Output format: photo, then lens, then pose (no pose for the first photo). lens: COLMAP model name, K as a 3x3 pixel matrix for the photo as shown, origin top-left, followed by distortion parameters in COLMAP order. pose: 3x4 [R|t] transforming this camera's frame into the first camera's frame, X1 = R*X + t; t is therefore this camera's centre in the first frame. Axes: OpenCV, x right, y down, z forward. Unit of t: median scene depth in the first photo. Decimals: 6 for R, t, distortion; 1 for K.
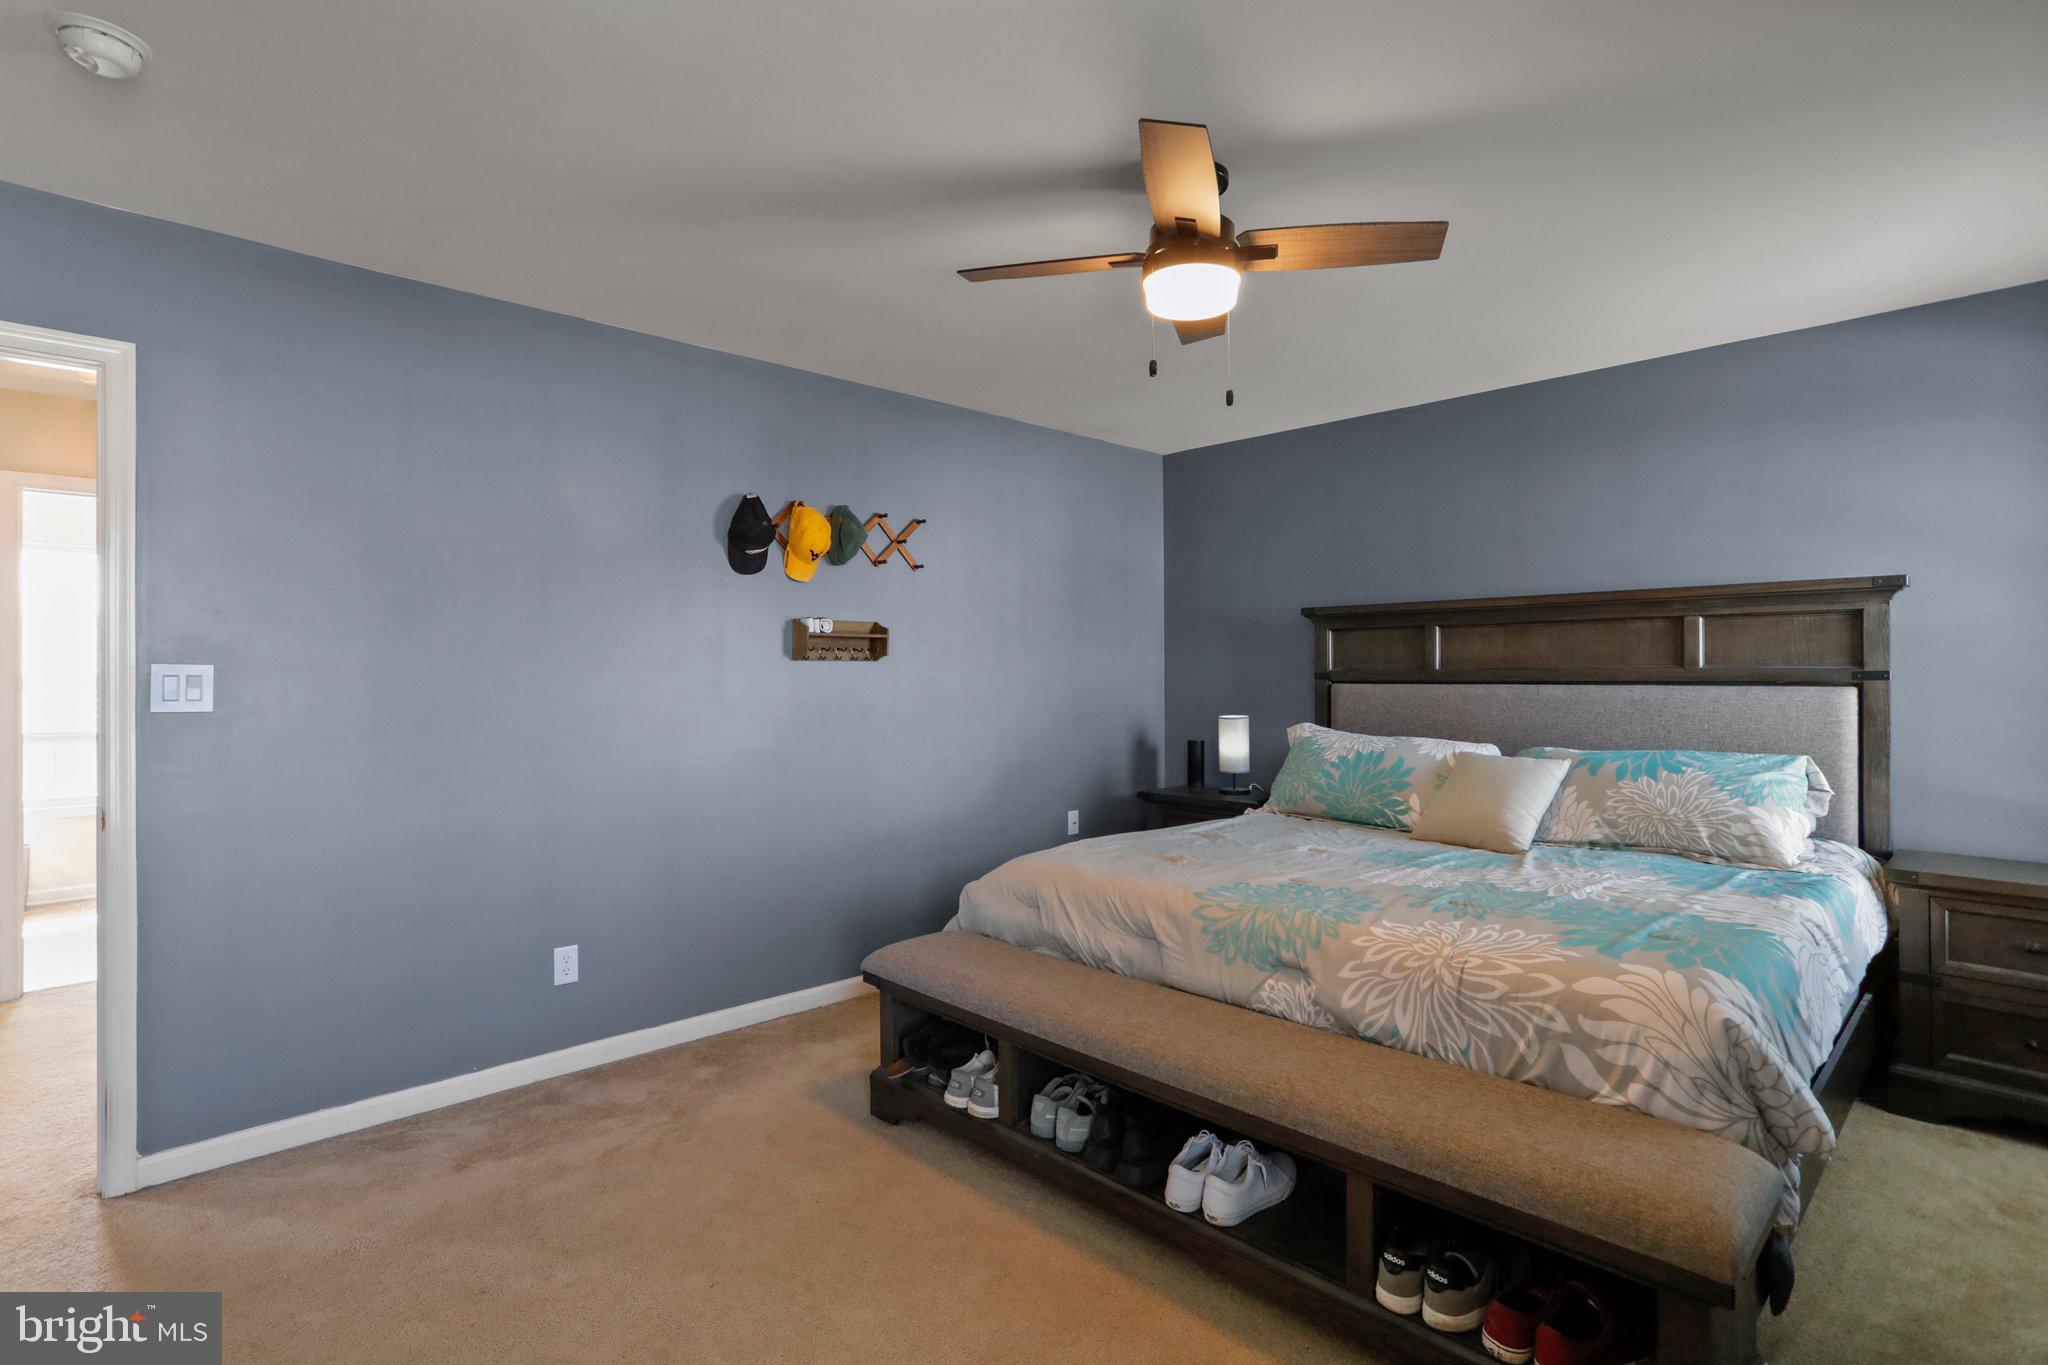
lens RADIAL K [[1000.8, 0, 1018.6], [0, 1000.8, 664.7], [0, 0, 1]] dist [-0.039507, 0.016026]
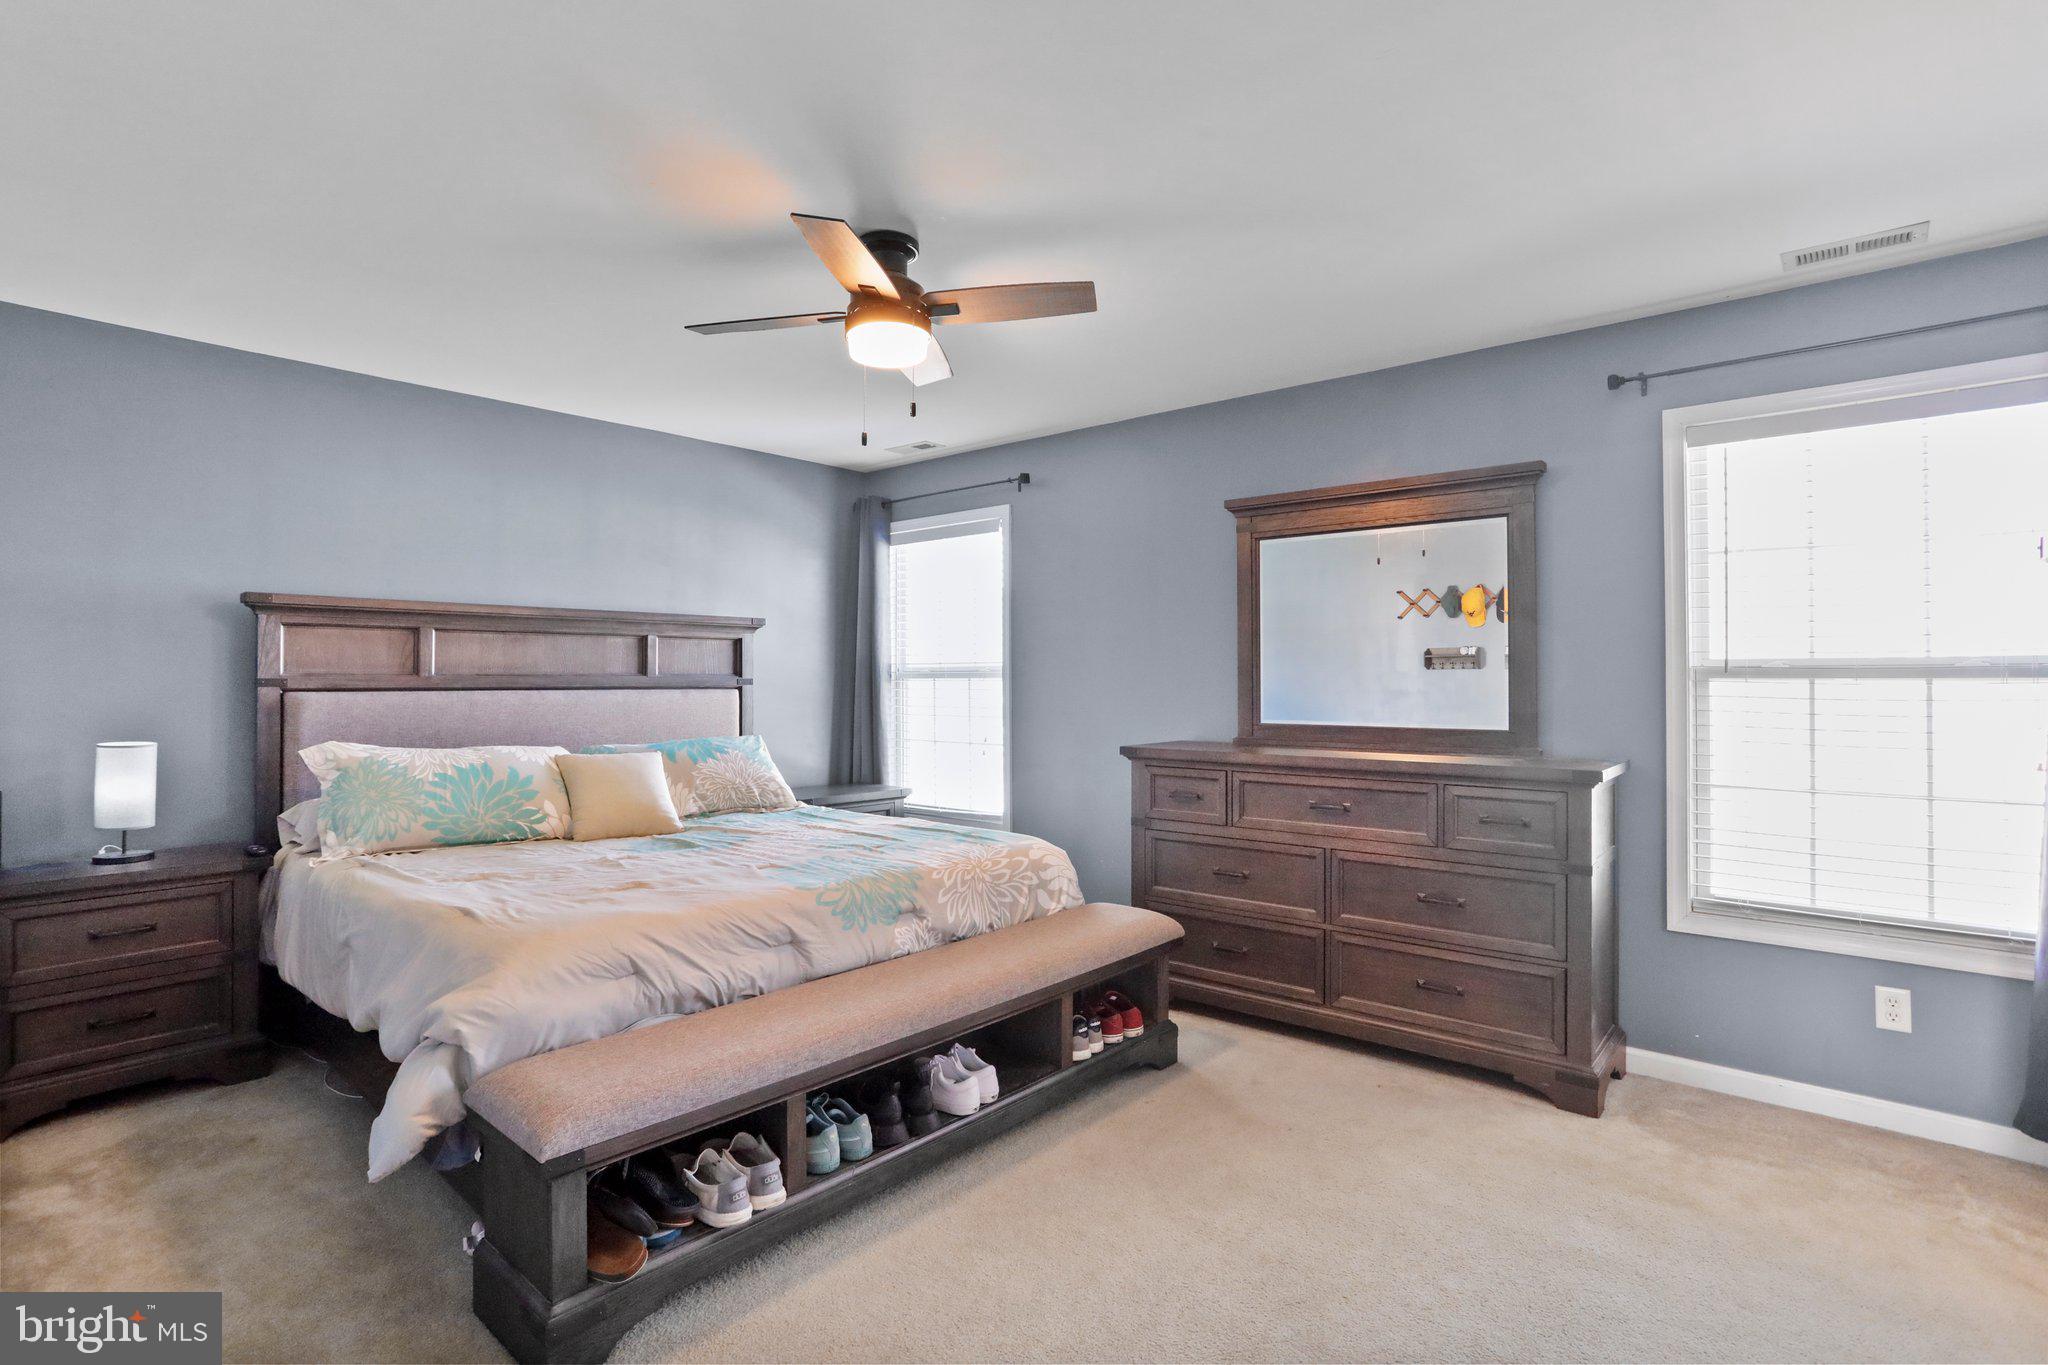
lens RADIAL K [[1000.8, 0, 1015.2], [0, 1000.8, 687.7], [0, 0, 1]] dist [-0.039507, 0.016026]
pose [[-0.081307, -0.003914, 0.996681, -0.785858], [-0.009699, 0.999948, 0.003136, 0.011901], [-0.996642, -0.009412, -0.081341, 0.766543]]
